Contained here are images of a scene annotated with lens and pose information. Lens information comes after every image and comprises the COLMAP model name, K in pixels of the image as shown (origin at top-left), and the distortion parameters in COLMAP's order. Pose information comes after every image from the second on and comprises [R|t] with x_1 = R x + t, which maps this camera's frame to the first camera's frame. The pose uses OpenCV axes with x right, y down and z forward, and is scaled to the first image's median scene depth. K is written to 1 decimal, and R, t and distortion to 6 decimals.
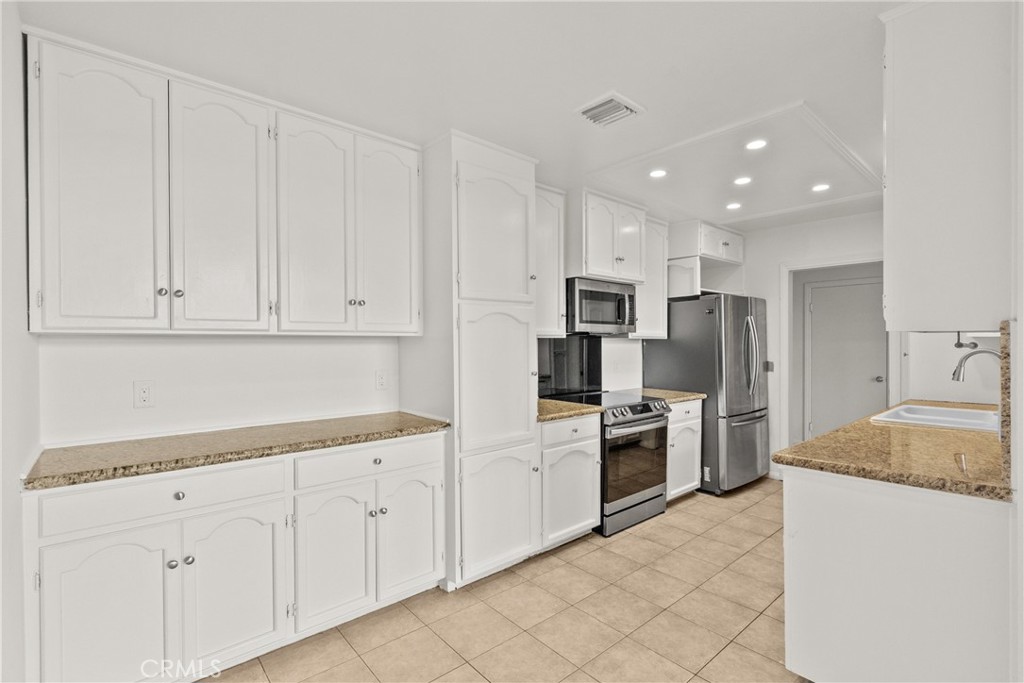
lens RADIAL K [[468.0, 0, 509.1], [0, 468.0, 343.6], [0, 0, 1]] dist [-0.000867, 0.001325]
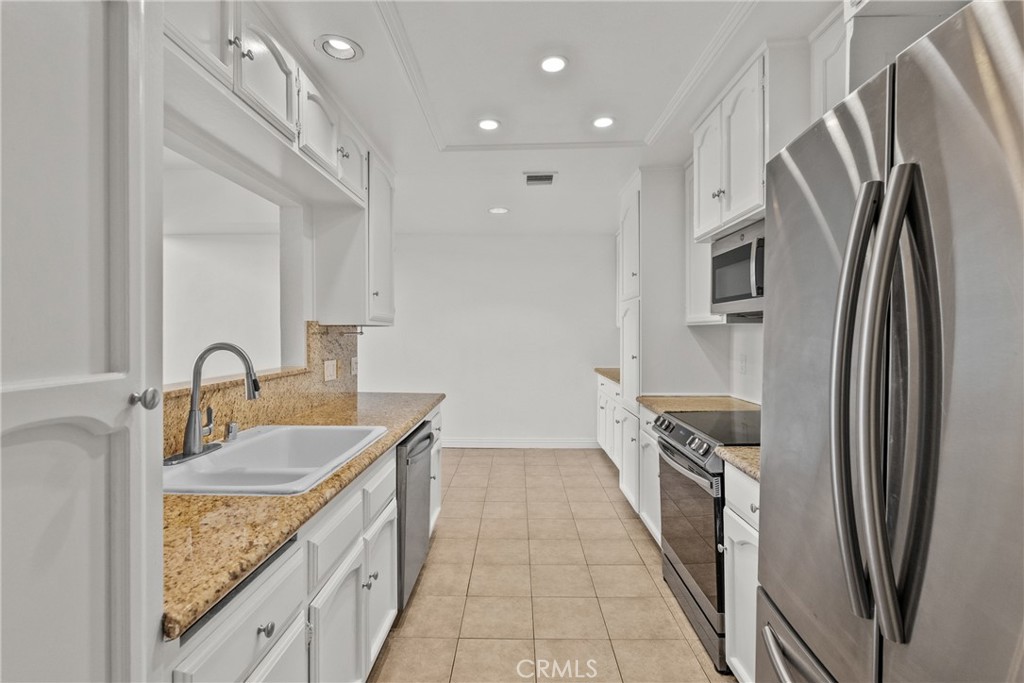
lens RADIAL K [[470.1, 0, 512.0], [0, 470.1, 334.1], [0, 0, 1]] dist [-0.000499, 0.000306]
pose [[-0.665795, 0.002838, -0.746129, 1.171501], [-0.000464, 0.999991, 0.004218, 0.001044], [0.746135, 0.003155, -0.665788, 1.613150]]
